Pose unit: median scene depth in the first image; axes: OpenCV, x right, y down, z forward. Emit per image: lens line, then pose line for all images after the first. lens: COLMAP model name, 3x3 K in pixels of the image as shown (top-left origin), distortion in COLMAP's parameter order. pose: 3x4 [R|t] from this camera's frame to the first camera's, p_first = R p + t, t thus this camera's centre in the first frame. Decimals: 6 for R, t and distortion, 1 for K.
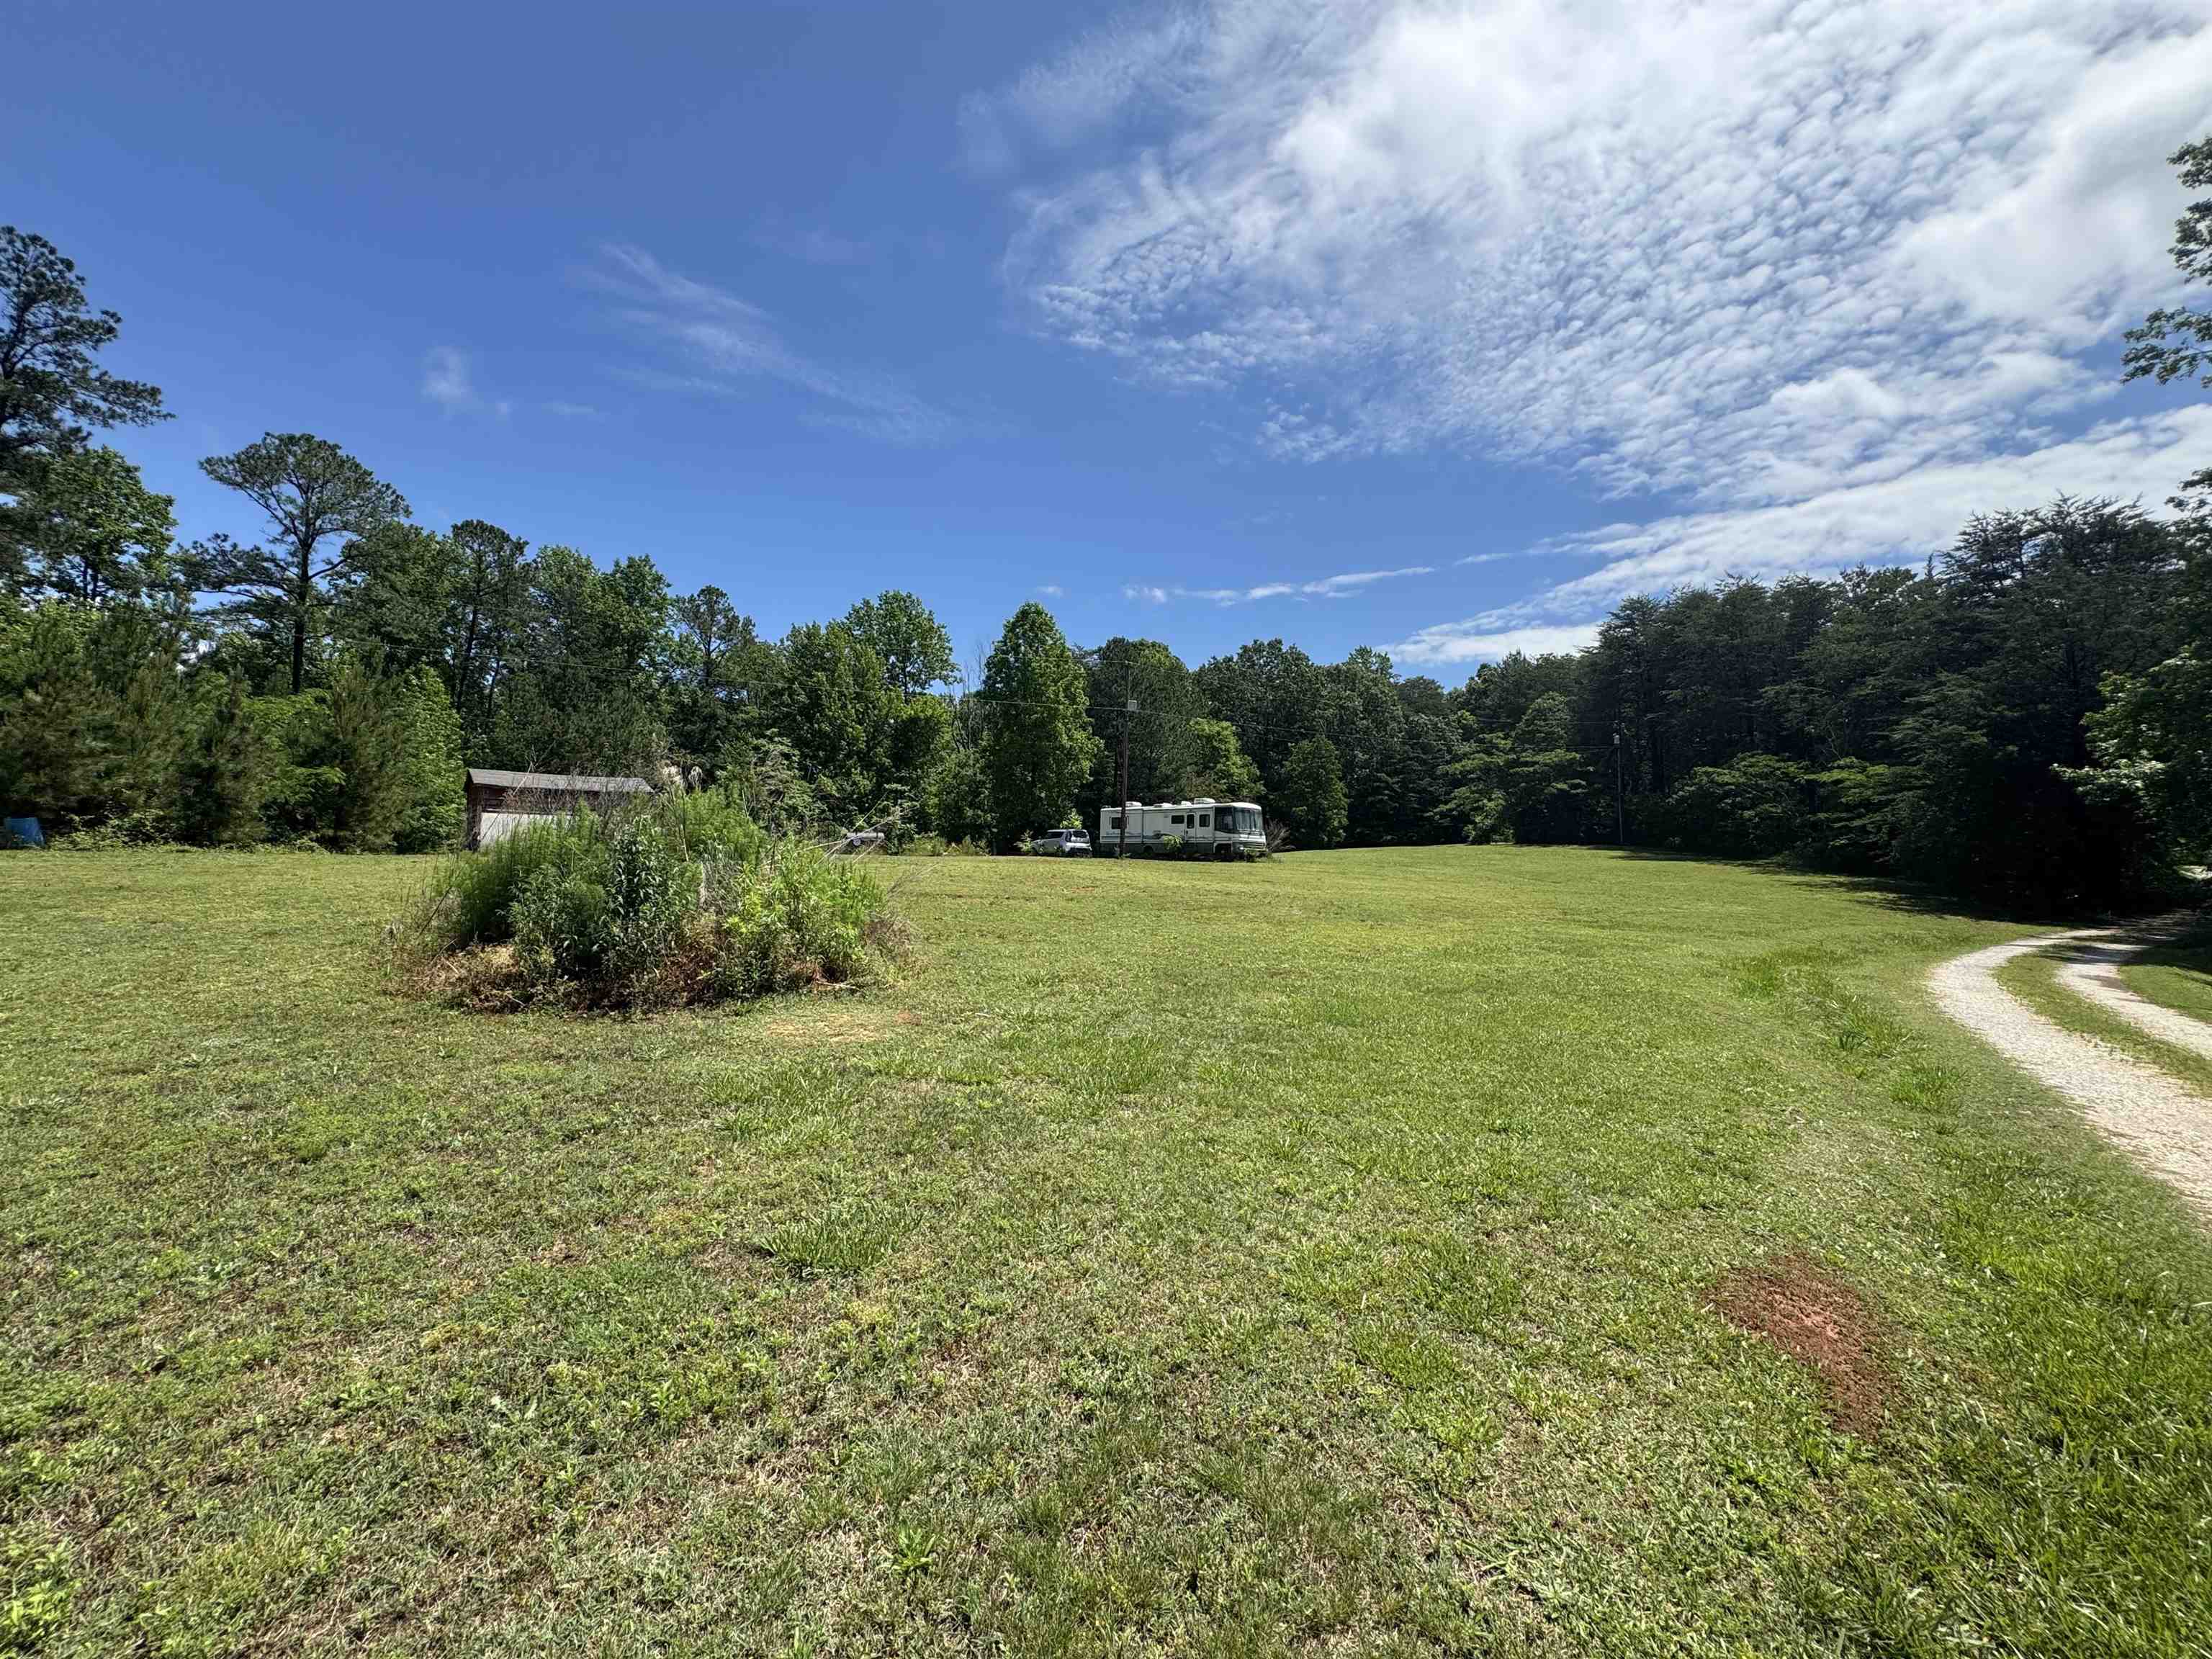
lens RADIAL K [[888.3, 0, 1105.3], [0, 888.3, 838.4], [0, 0, 1]] dist [0.003359, -0.000028]
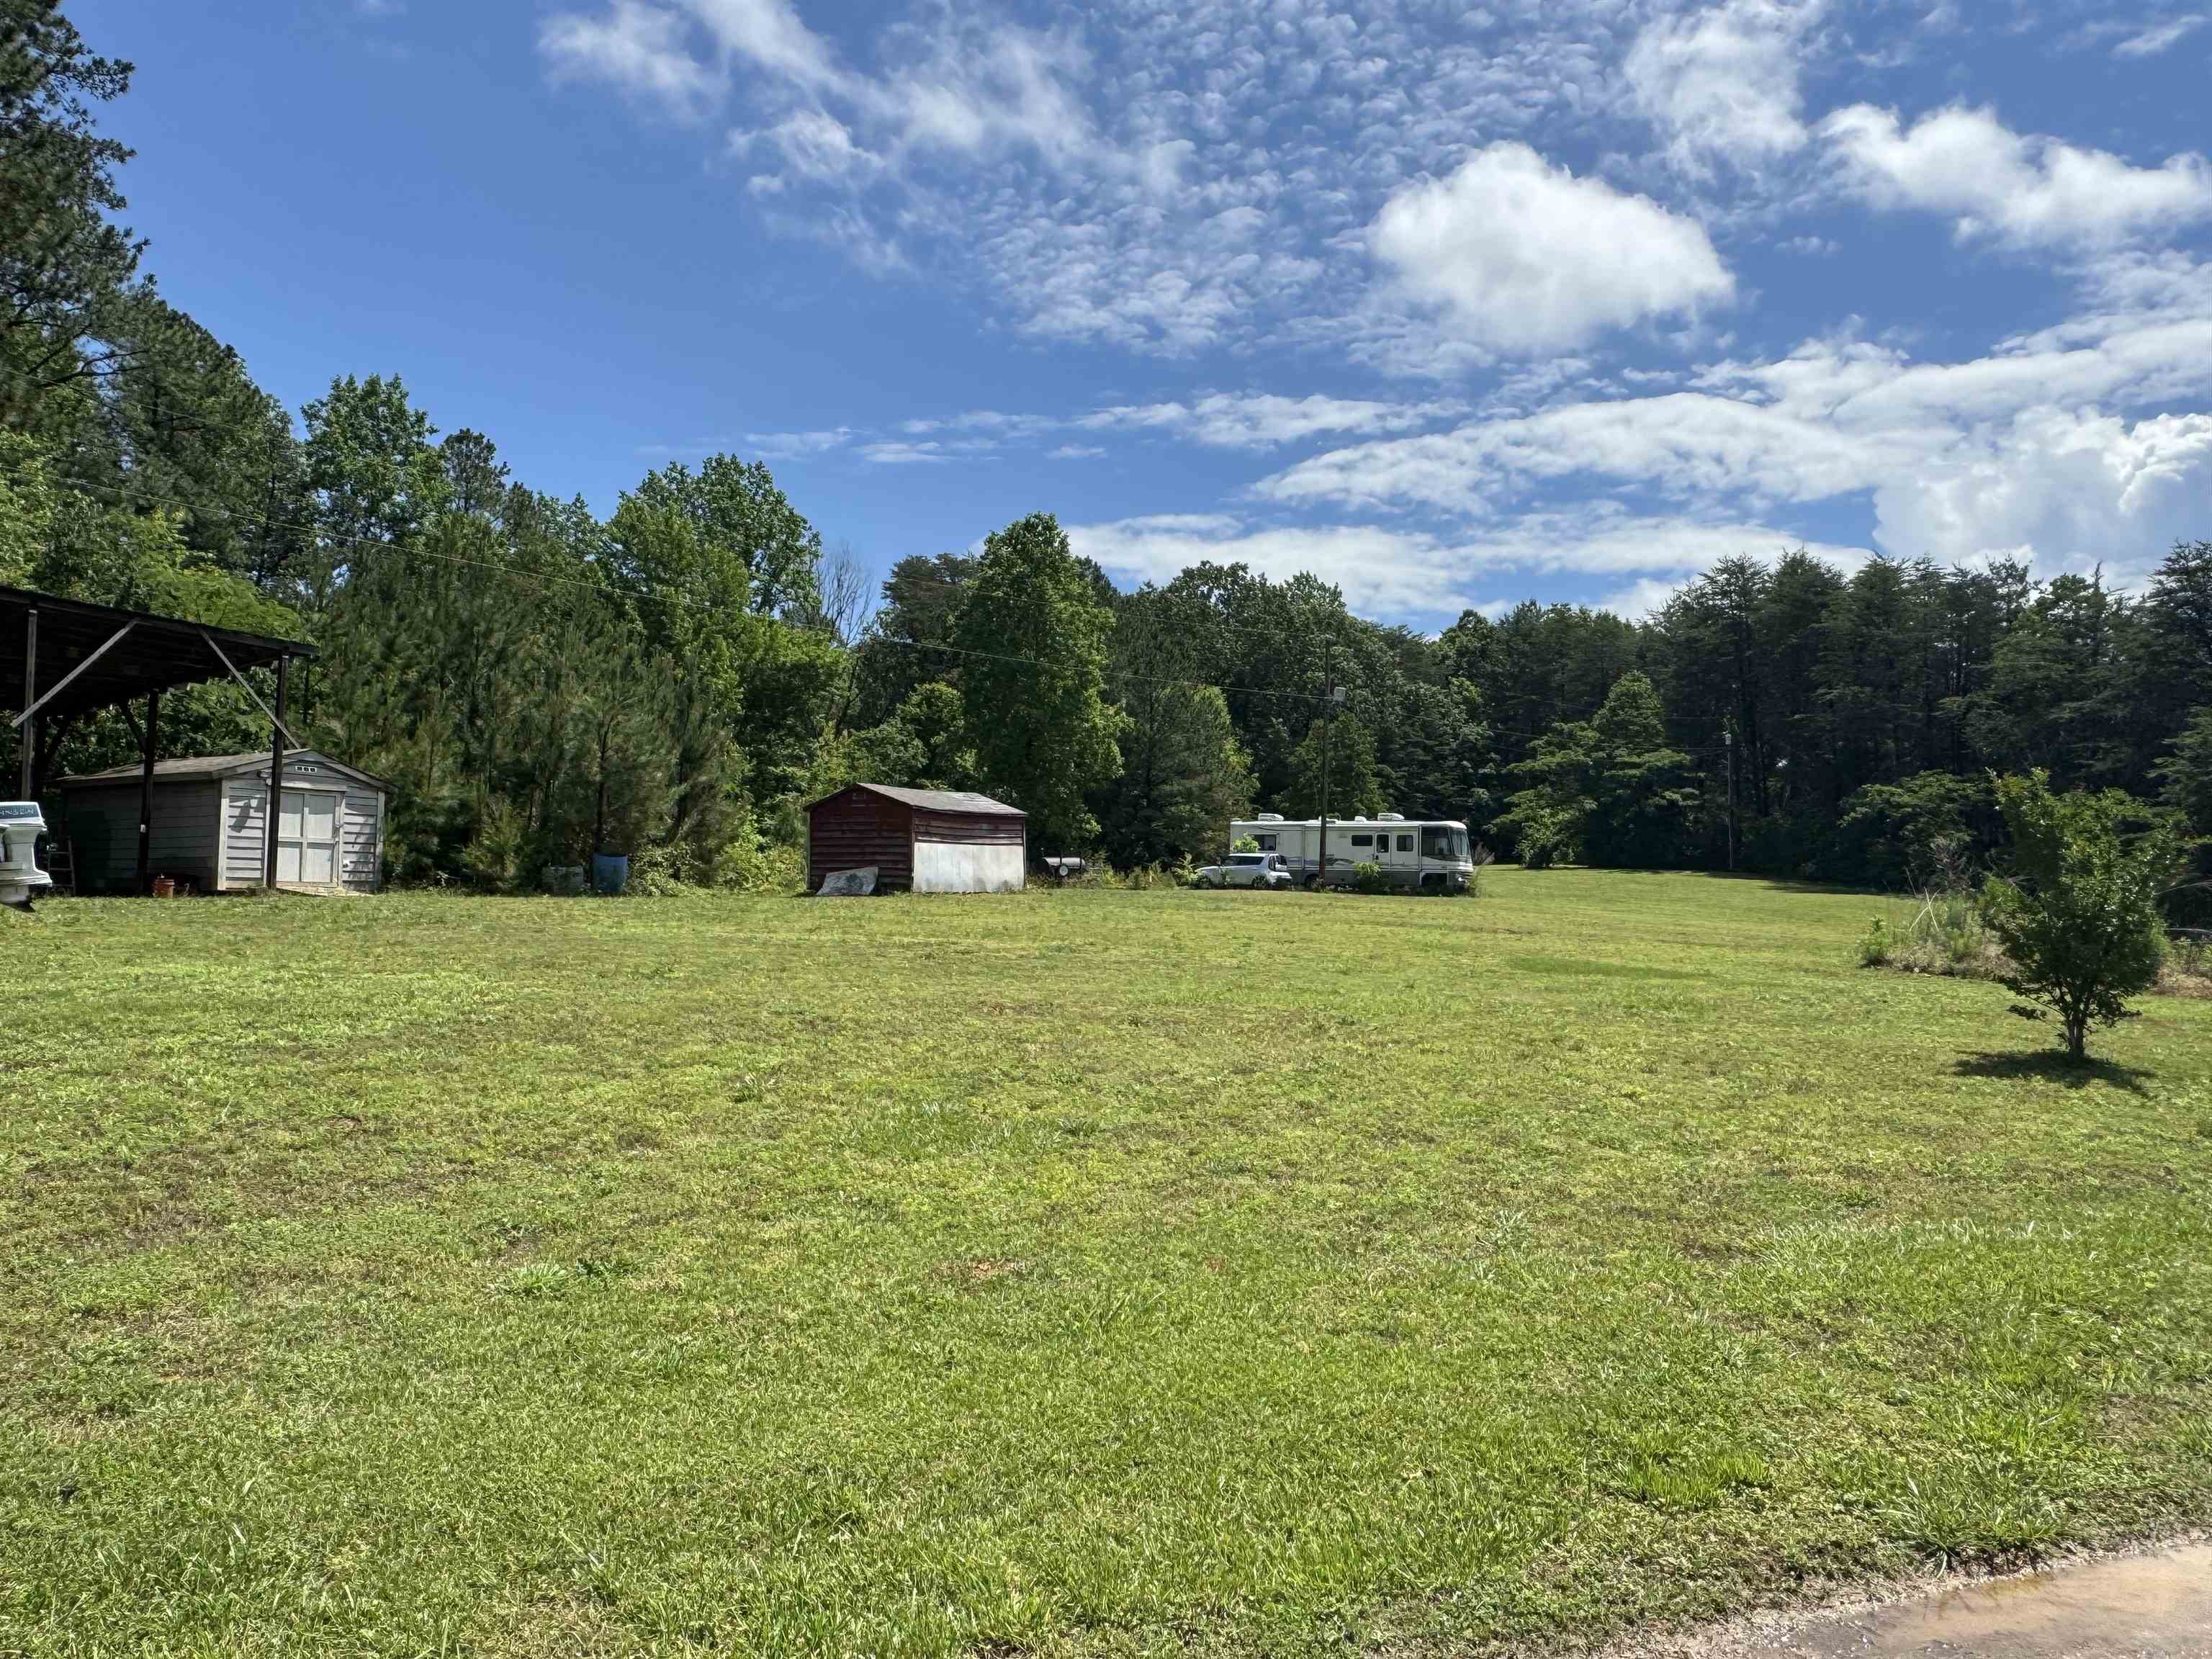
lens RADIAL K [[1524.8, 0, 1096.4], [0, 1524.8, 816.0], [0, 0, 1]] dist [0.012687, -0.008105]
pose [[0.951661, 0.018686, 0.306582, -0.382339], [-0.014954, 0.999783, -0.014516, -0.014002], [-0.306786, 0.009229, 0.951734, -0.126361]]
